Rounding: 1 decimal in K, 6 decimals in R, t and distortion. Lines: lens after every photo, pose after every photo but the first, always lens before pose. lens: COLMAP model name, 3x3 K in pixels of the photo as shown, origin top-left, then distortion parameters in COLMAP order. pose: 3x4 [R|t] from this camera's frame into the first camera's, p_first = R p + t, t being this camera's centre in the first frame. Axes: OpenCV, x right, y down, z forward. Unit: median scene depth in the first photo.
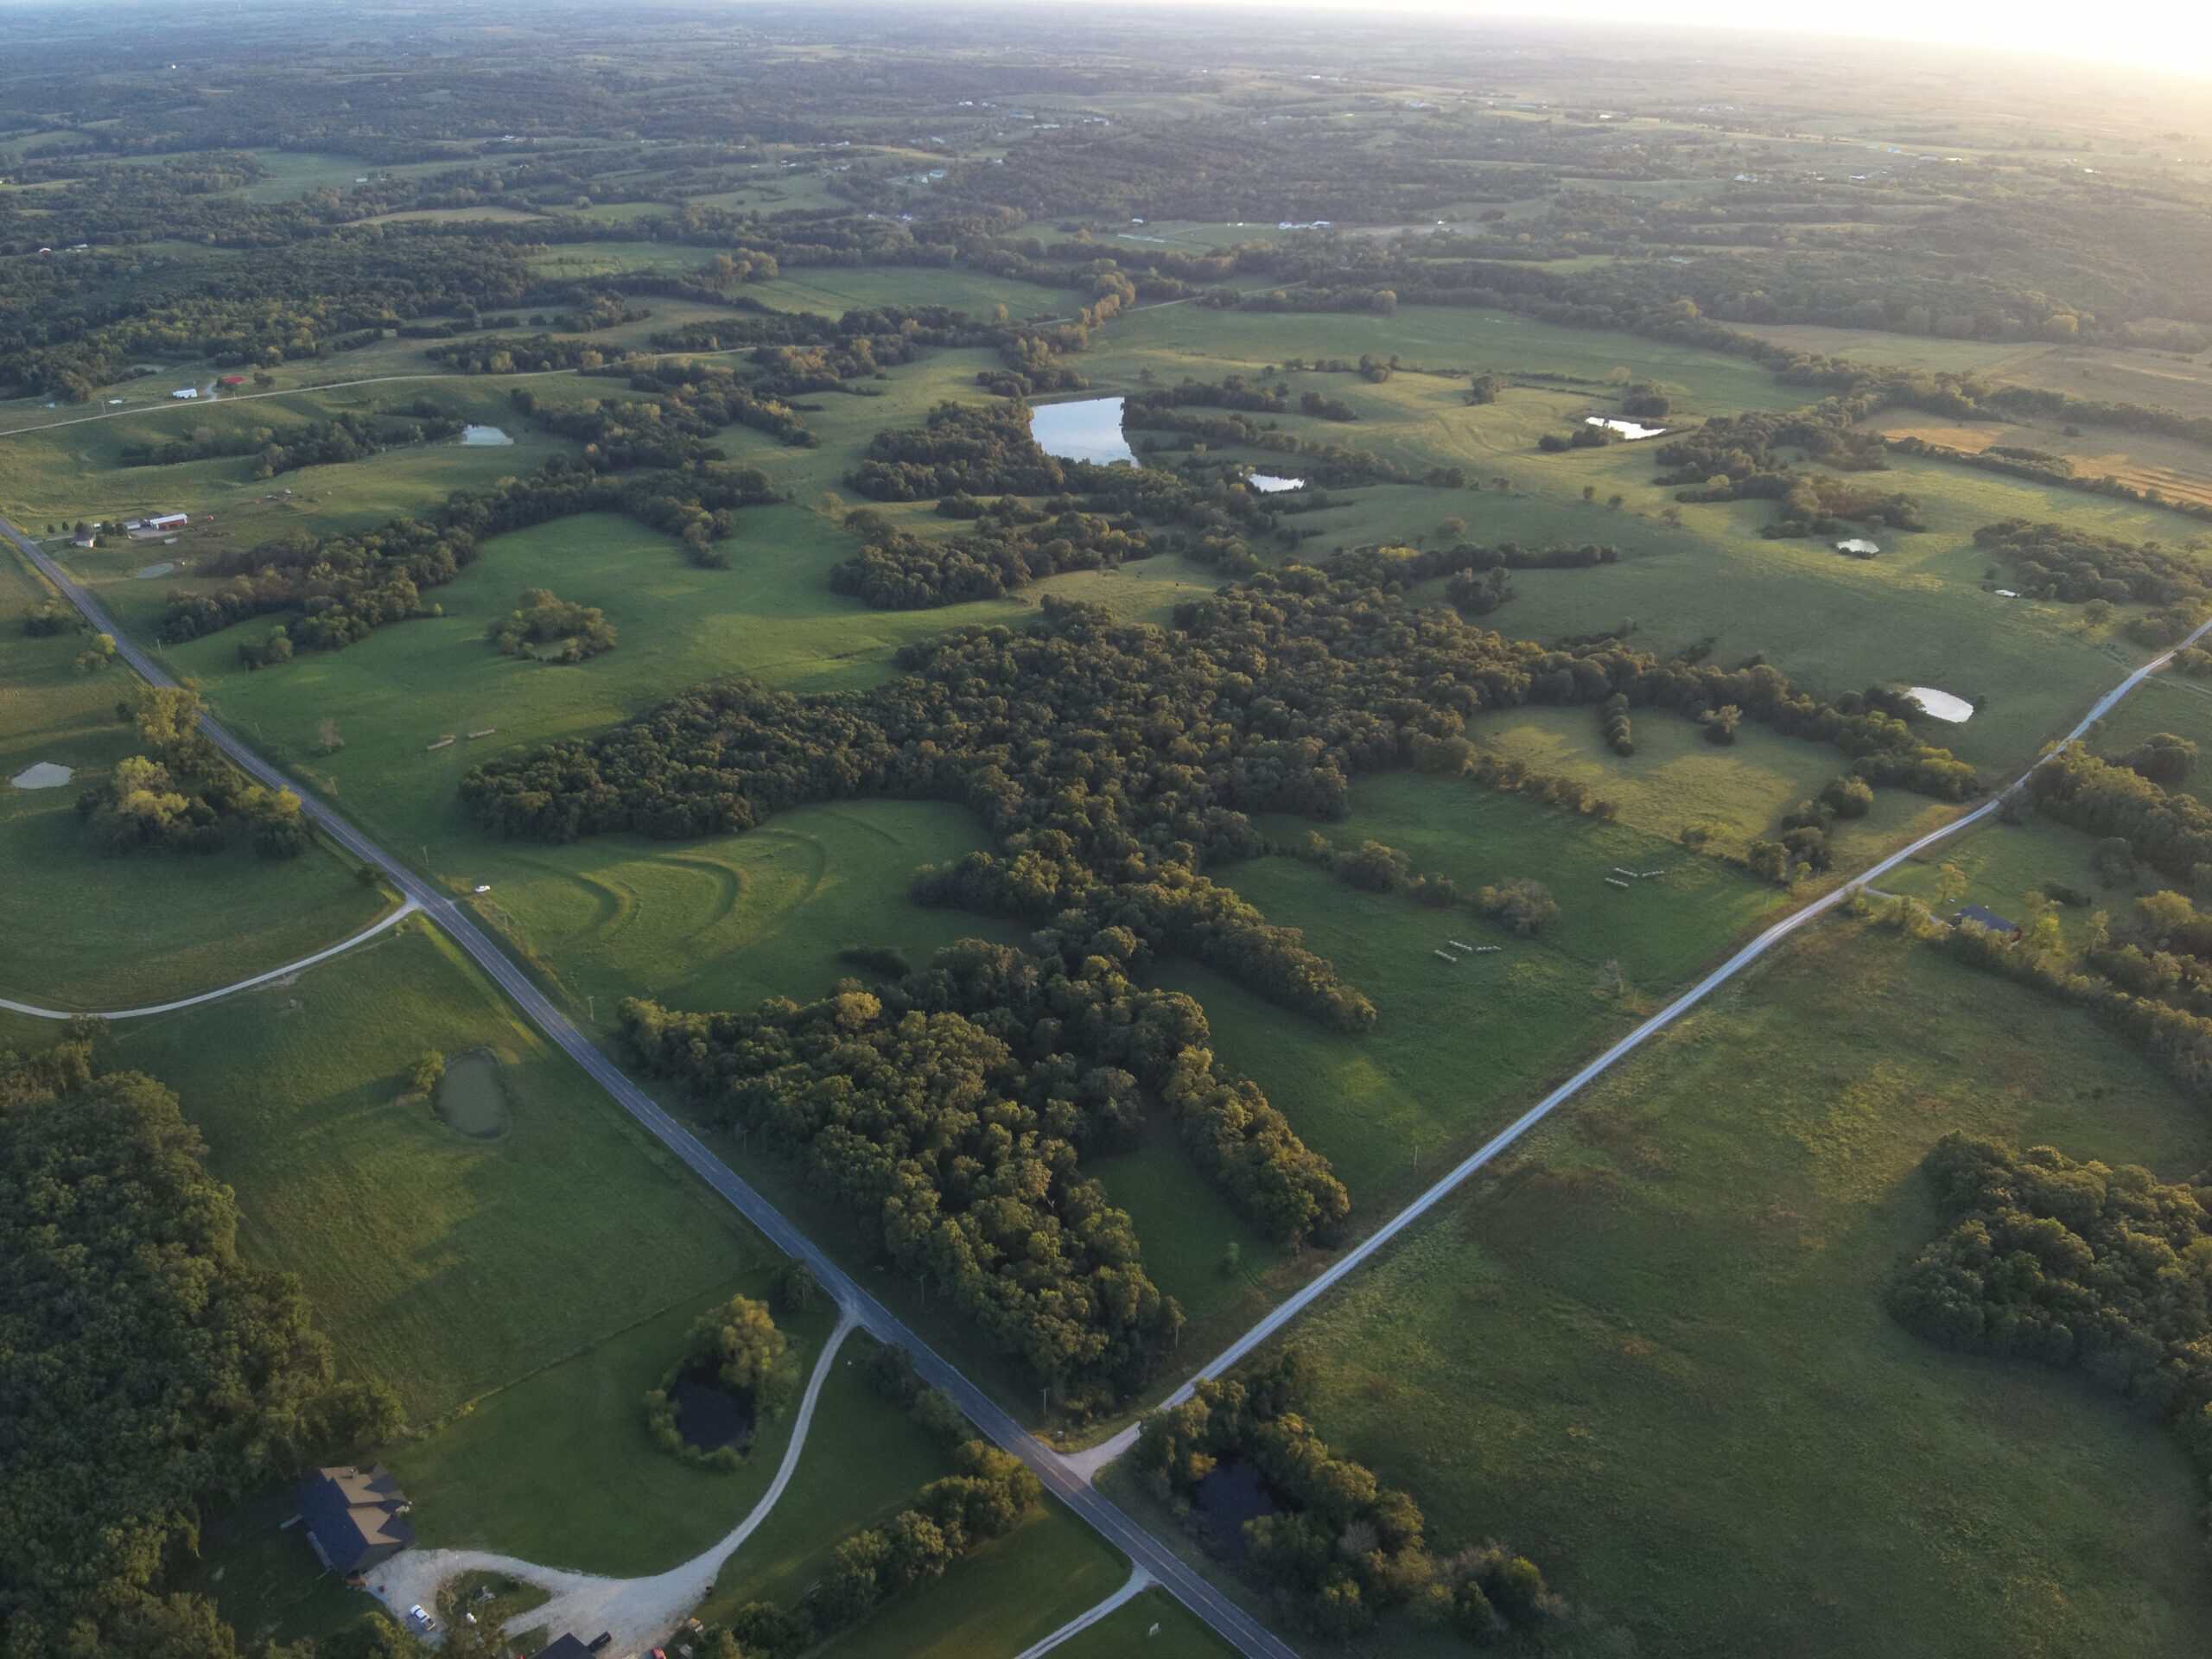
lens RADIAL K [[1585.3, 0, 1115.8], [0, 1585.3, 829.8], [0, 0, 1]] dist [0.118675, -0.224230]
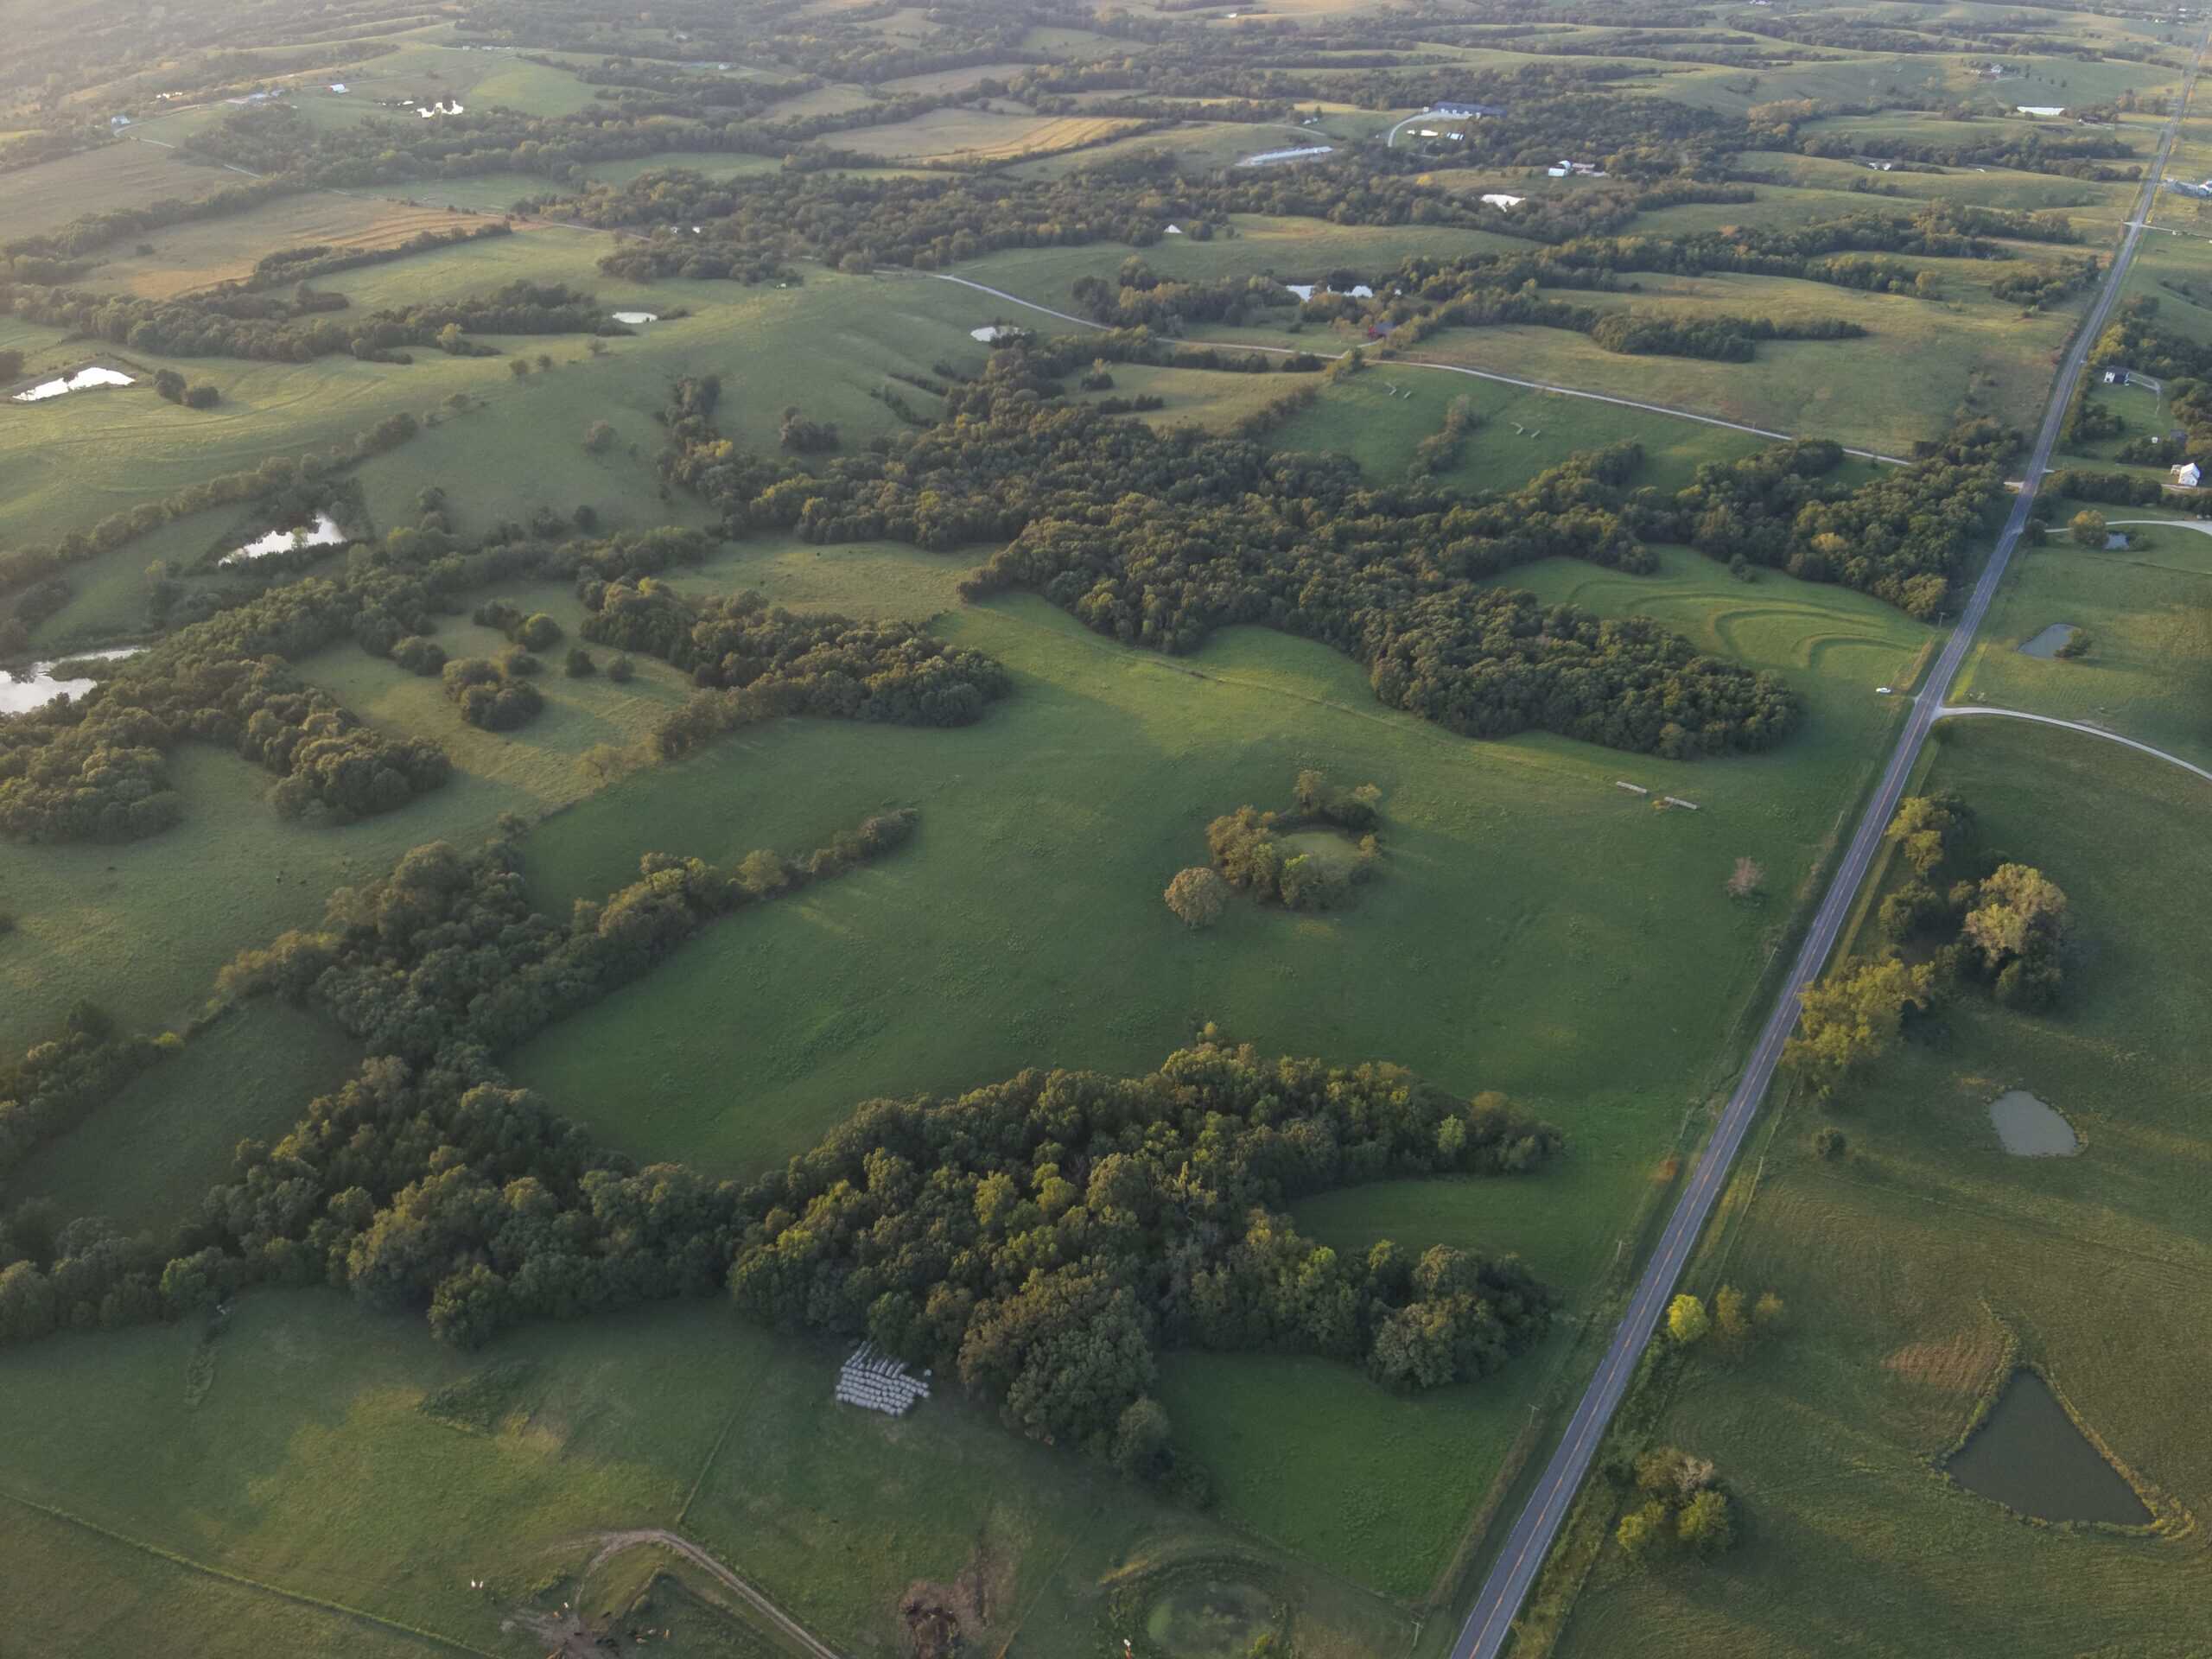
lens RADIAL K [[1585.3, 0, 1115.8], [0, 1585.3, 829.8], [0, 0, 1]] dist [0.118675, -0.224230]
pose [[-0.224436, -0.550968, 0.803780, -1.031711], [0.432717, 0.682698, 0.588795, -0.663853], [-0.873146, 0.479957, 0.085191, 1.188172]]
